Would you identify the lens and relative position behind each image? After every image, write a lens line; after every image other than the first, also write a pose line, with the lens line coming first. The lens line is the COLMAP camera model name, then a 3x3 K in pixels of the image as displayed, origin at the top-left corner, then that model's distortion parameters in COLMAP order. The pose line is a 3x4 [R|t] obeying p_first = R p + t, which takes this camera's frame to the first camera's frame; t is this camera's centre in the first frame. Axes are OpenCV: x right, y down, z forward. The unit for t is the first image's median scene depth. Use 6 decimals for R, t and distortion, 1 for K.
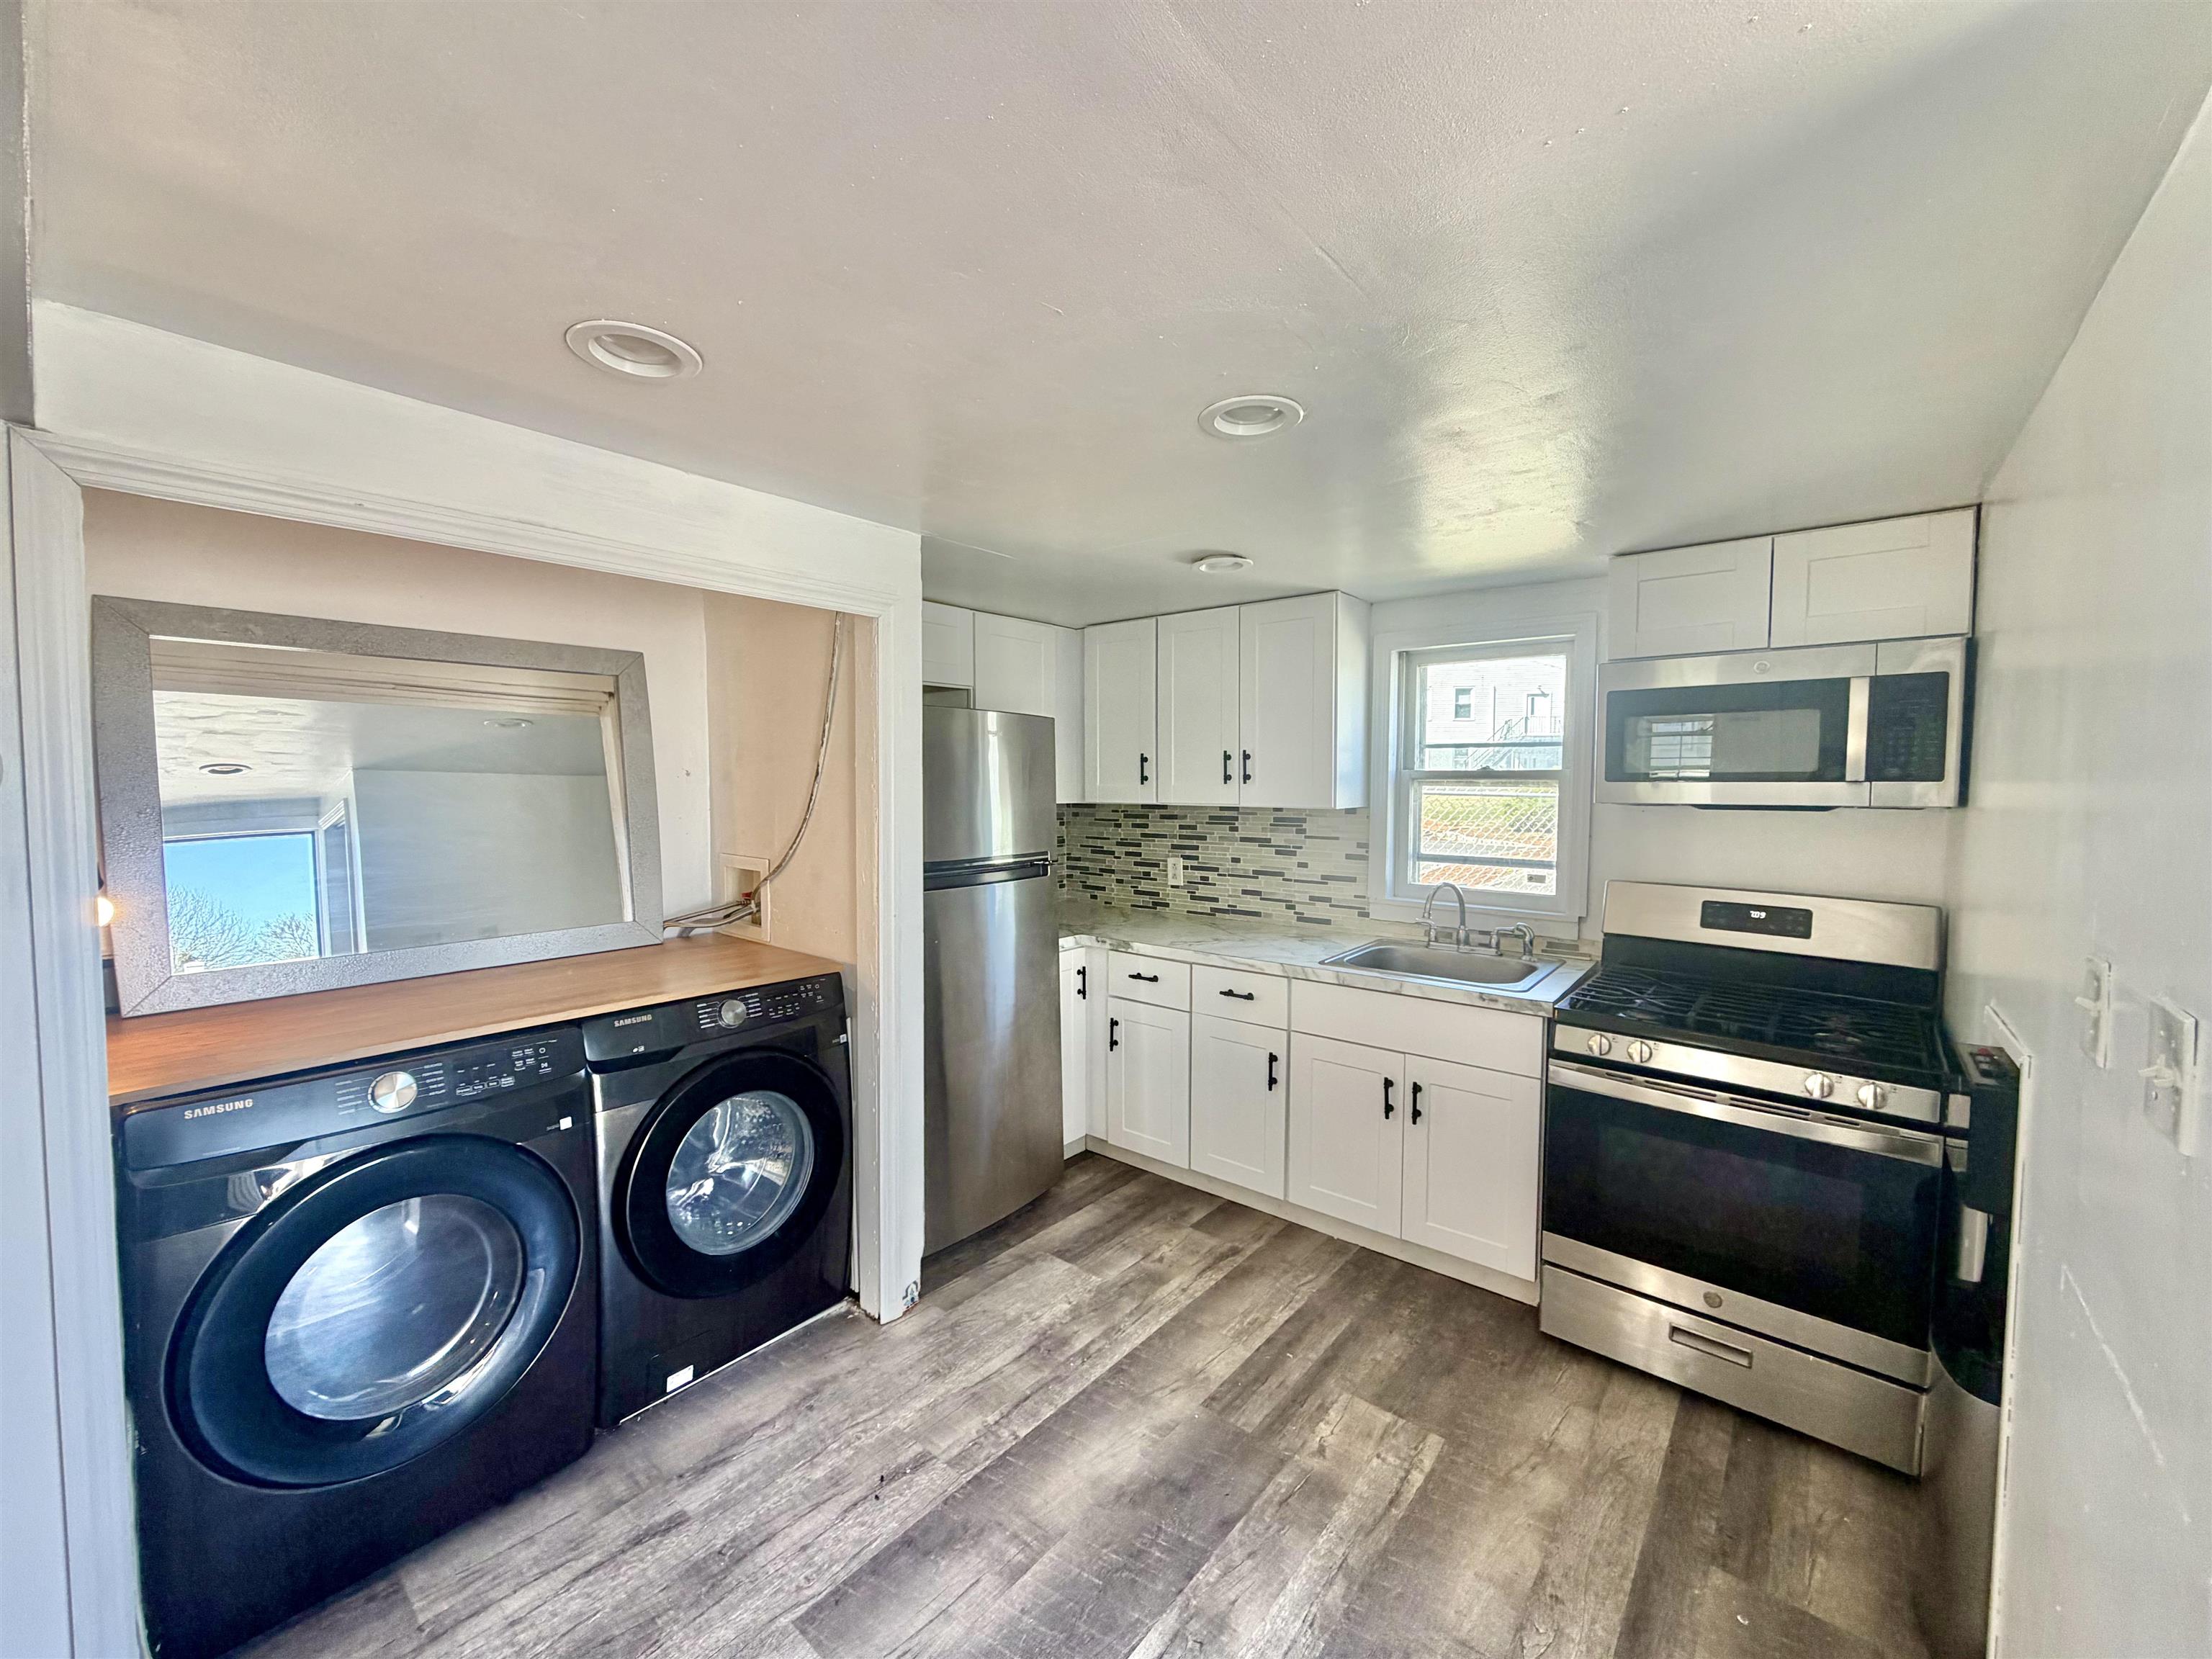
lens RADIAL K [[873.9, 0, 1106.0], [0, 873.9, 829.5], [0, 0, 1]] dist [-0.001768, -0.000090]
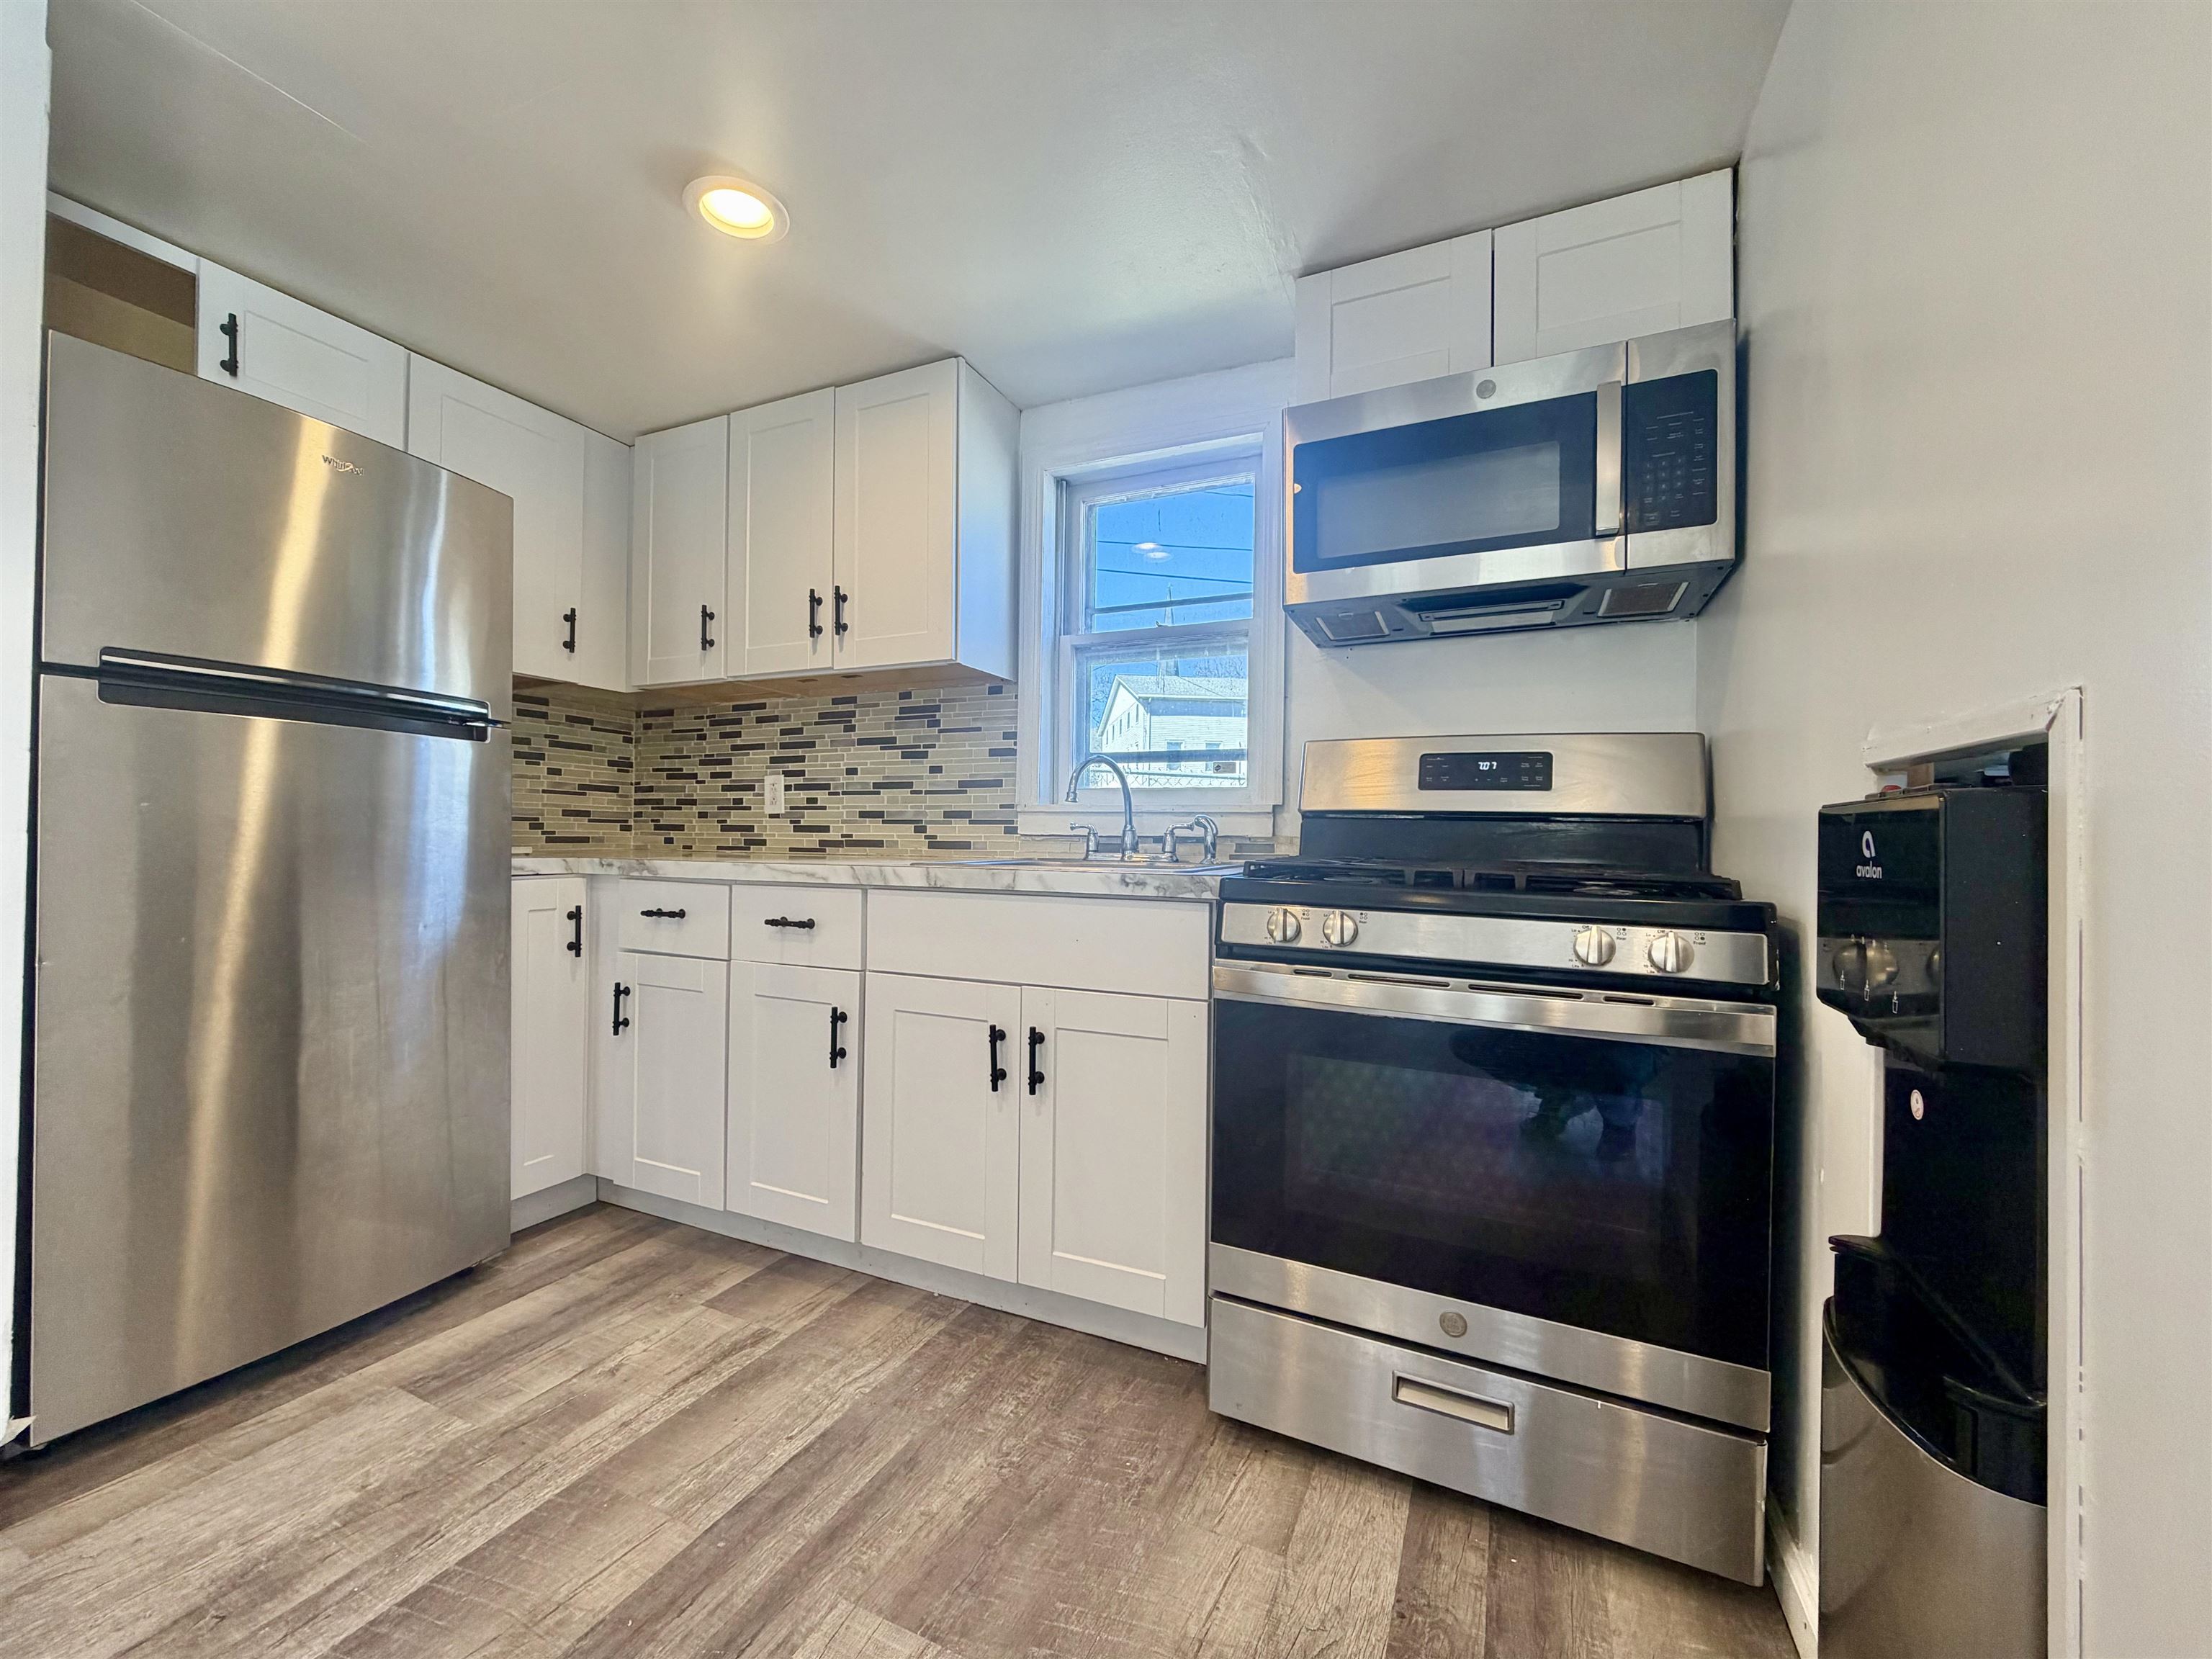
lens RADIAL K [[873.9, 0, 1106.0], [0, 873.9, 829.5], [0, 0, 1]] dist [-0.001768, -0.000090]
pose [[0.966414, 0.012873, 0.256667, 0.214009], [0.003198, 0.998065, -0.062096, 0.165009], [-0.256969, 0.060831, 0.964503, 0.323601]]
